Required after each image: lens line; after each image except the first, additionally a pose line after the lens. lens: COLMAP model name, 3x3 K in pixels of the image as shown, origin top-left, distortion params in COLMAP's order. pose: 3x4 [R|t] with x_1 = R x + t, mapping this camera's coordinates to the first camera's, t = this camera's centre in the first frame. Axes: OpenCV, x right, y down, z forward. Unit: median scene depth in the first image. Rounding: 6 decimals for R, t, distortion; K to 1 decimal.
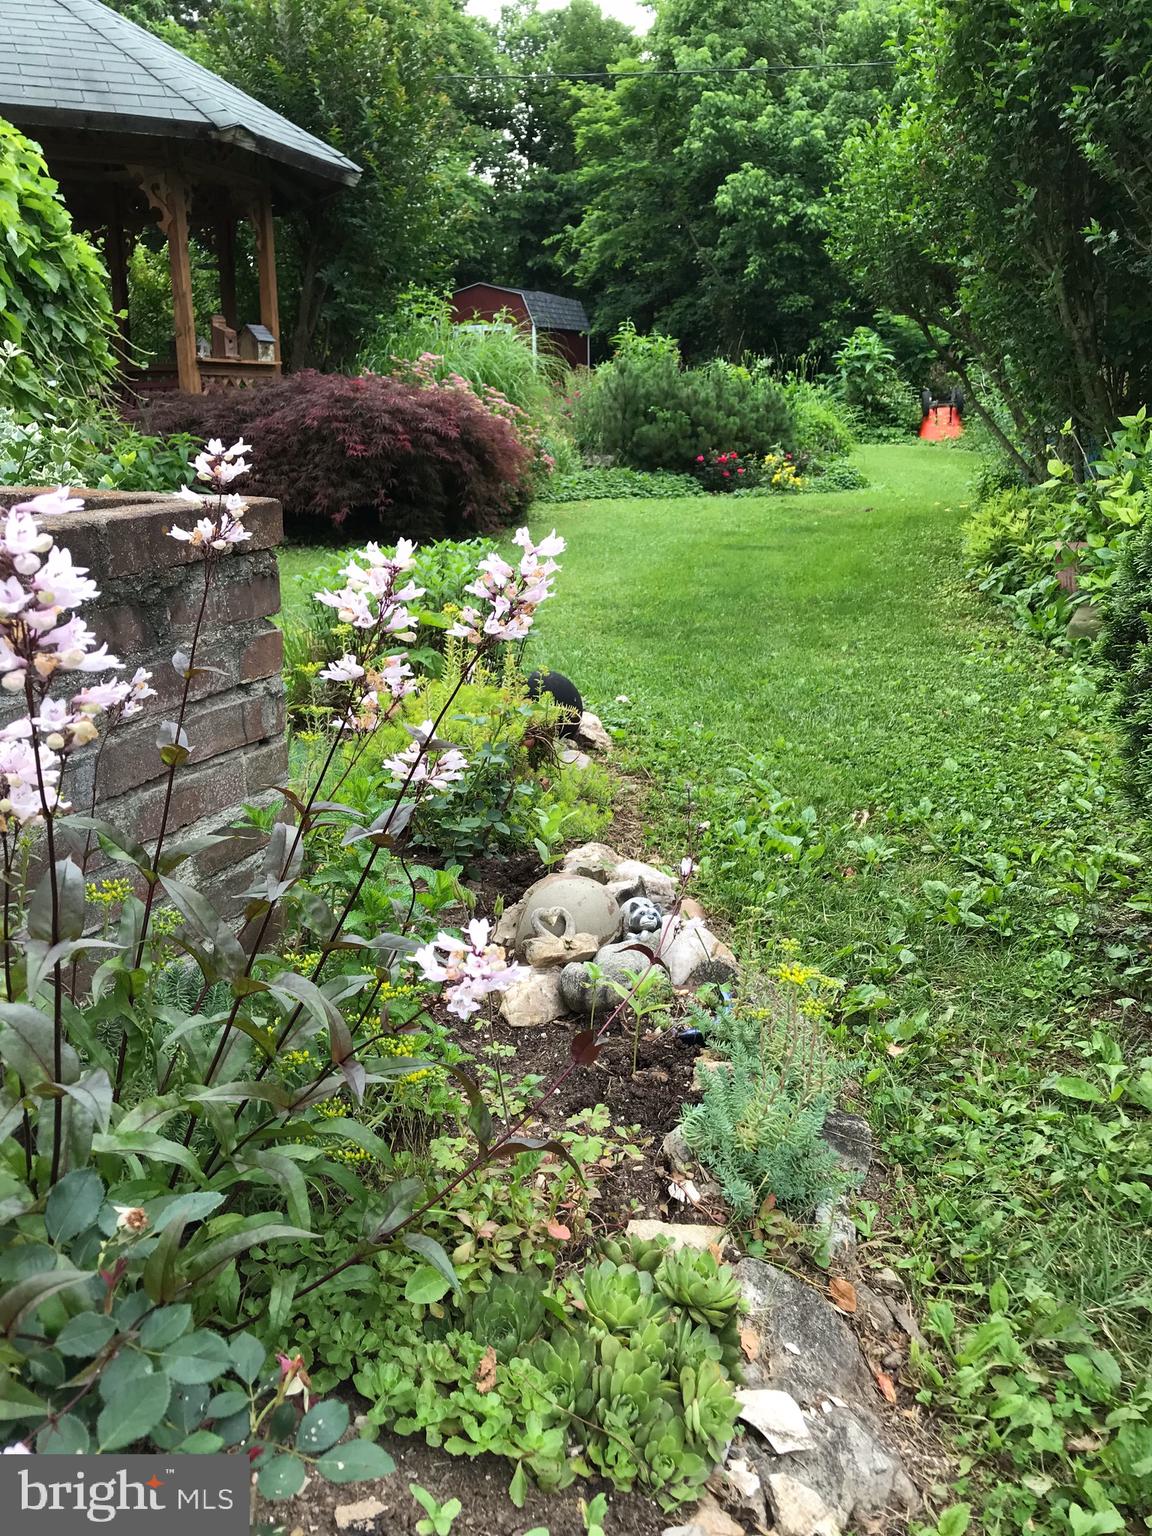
lens RADIAL K [[1347.4, 0, 576.0], [0, 1347.4, 768.0], [0, 0, 1]] dist [0.013039, 0.018093]
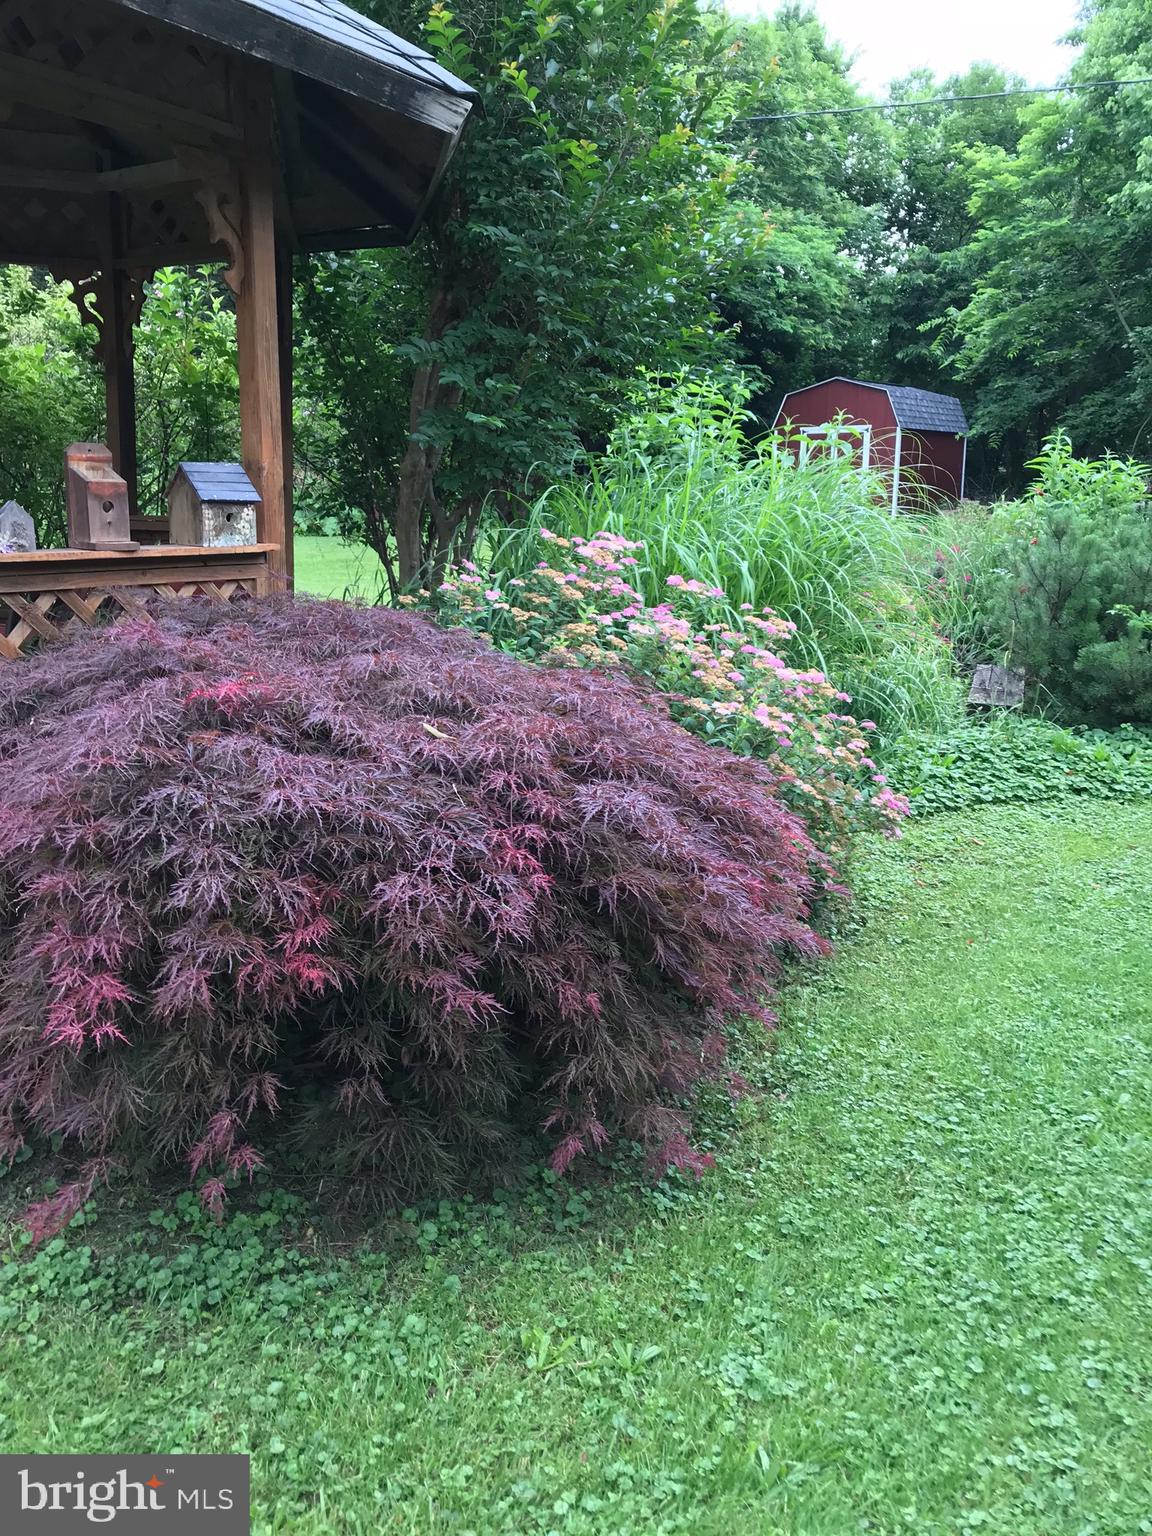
lens RADIAL K [[1347.4, 0, 576.0], [0, 1347.4, 768.0], [0, 0, 1]] dist [0.013039, 0.018093]
pose [[0.966517, 0.066318, -0.247885, -0.009024], [-0.082293, 0.995109, -0.054638, -0.137813], [0.243049, 0.073208, 0.967248, 0.393190]]
